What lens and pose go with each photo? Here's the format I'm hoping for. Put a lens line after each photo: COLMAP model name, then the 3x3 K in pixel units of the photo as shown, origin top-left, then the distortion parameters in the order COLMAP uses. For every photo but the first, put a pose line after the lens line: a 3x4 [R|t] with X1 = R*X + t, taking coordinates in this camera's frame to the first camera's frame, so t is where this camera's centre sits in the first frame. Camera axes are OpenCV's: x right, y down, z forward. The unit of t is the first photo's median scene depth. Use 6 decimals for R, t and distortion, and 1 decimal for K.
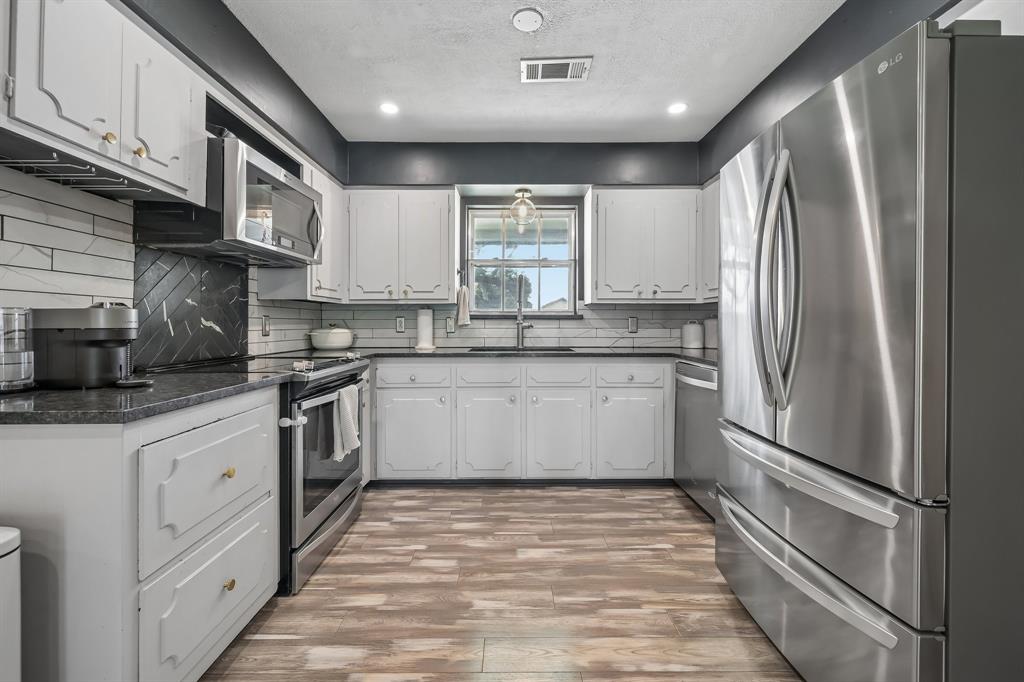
lens RADIAL K [[451.1, 0, 532.8], [0, 451.1, 321.8], [0, 0, 1]] dist [-0.000632, -0.000123]
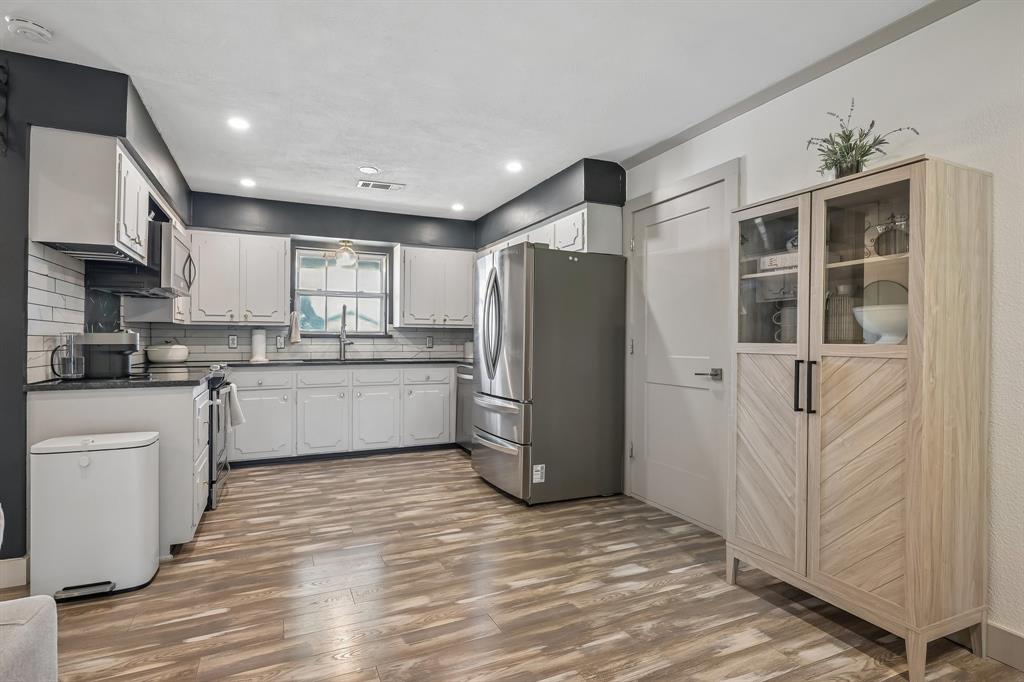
lens RADIAL K [[499.6, 0, 567.9], [0, 499.6, 339.0], [0, 0, 1]] dist [0.001490, 0.000156]
pose [[0.886175, 0.004870, 0.463325, -0.145615], [-0.005460, 0.999985, -0.000067, -0.007100], [-0.463318, -0.002471, 0.886188, -0.716436]]
